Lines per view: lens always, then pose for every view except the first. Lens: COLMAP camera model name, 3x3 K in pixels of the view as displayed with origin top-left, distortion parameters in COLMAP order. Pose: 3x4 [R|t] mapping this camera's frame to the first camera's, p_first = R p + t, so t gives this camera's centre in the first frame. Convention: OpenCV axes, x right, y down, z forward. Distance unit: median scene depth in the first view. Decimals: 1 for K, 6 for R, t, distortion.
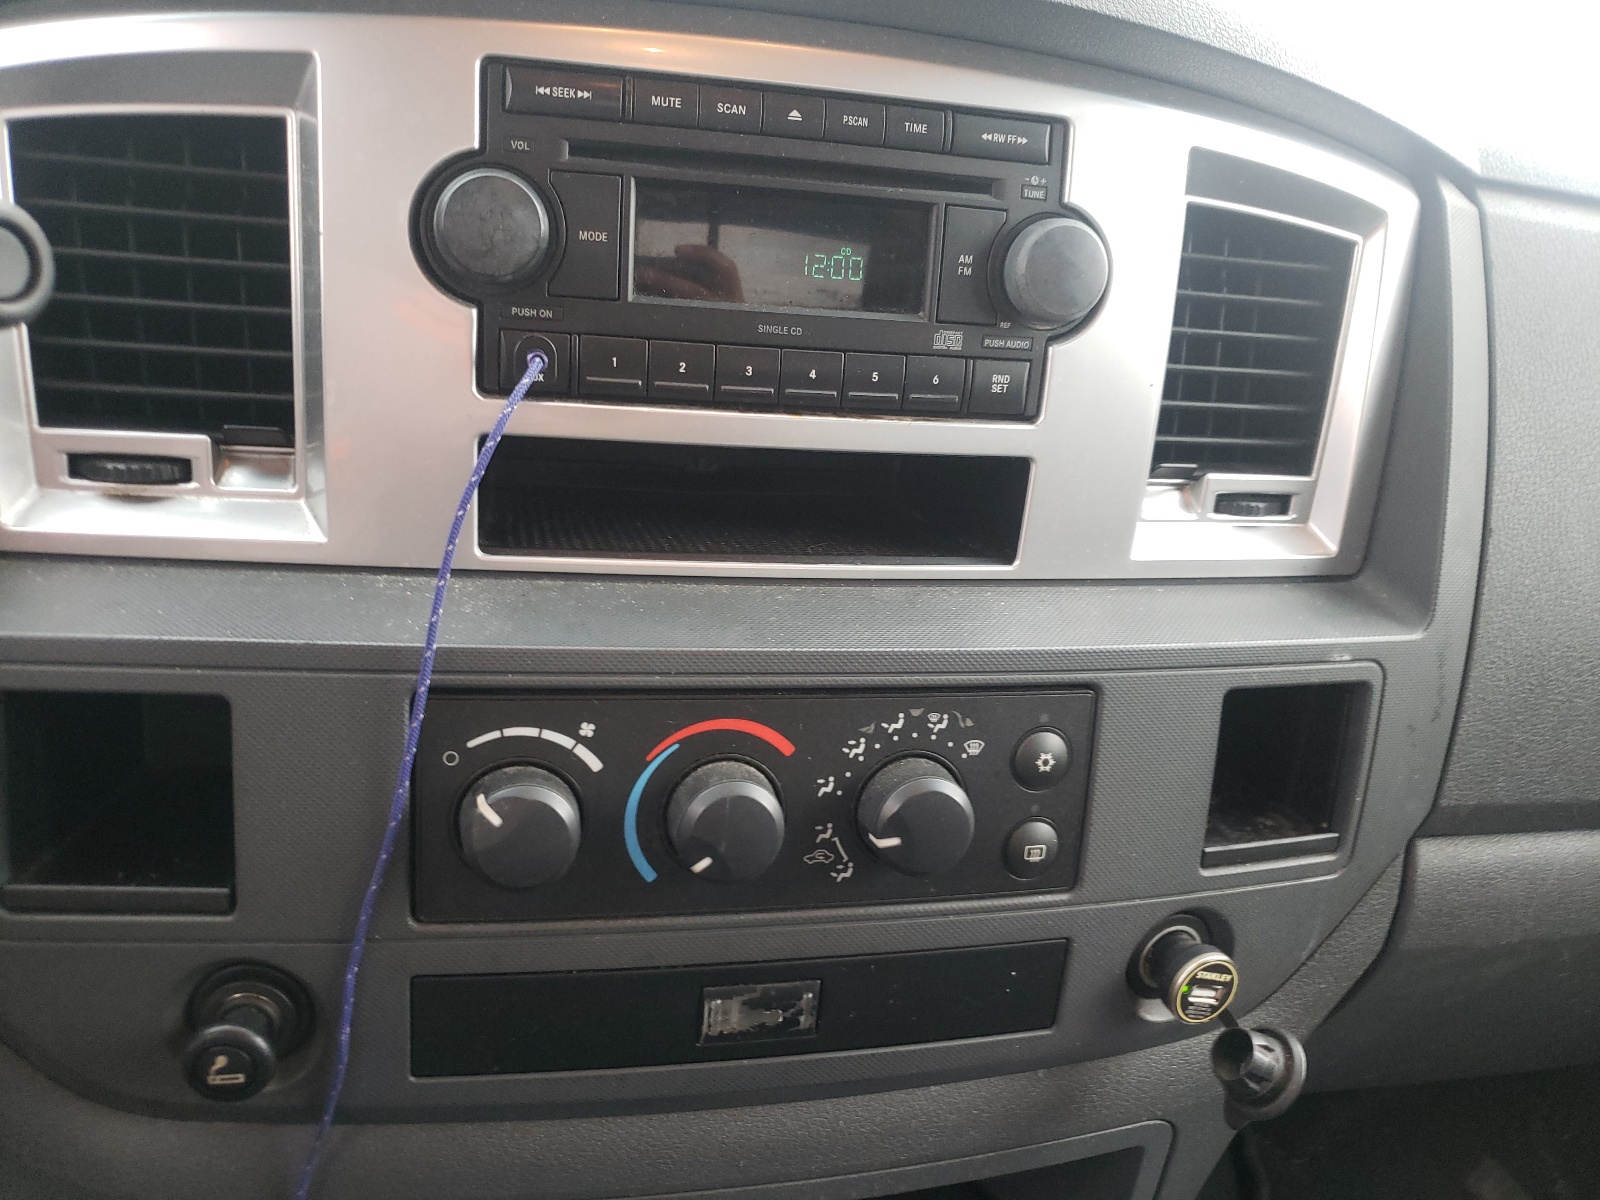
lens RADIAL K [[1242.0, 0, 791.4], [0, 1242.0, 628.6], [0, 0, 1]] dist [0.022145, 0.004802]
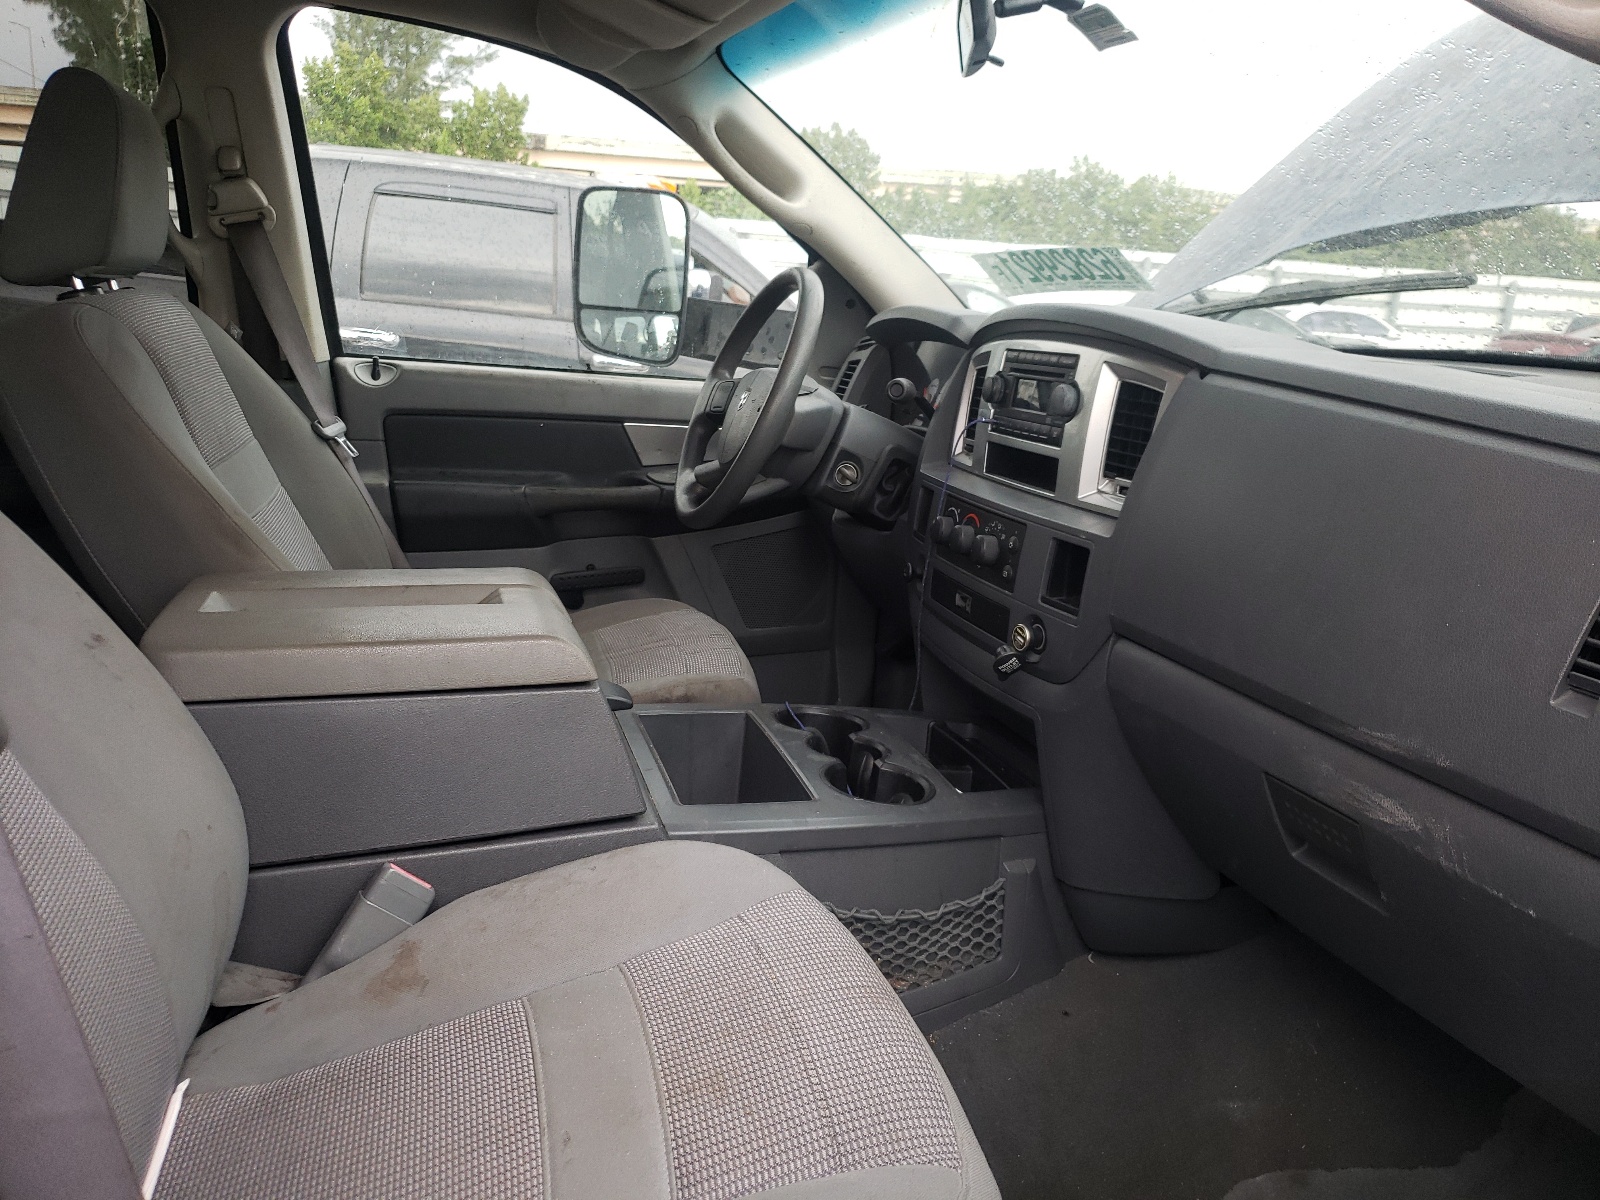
lens RADIAL K [[1242.0, 0, 791.4], [0, 1242.0, 628.6], [0, 0, 1]] dist [0.022145, 0.004802]
pose [[0.029338, 0.165829, -0.985718, 3.341607], [-0.364101, 0.920166, 0.143964, 0.049173], [0.930897, 0.354677, 0.087374, 0.264662]]
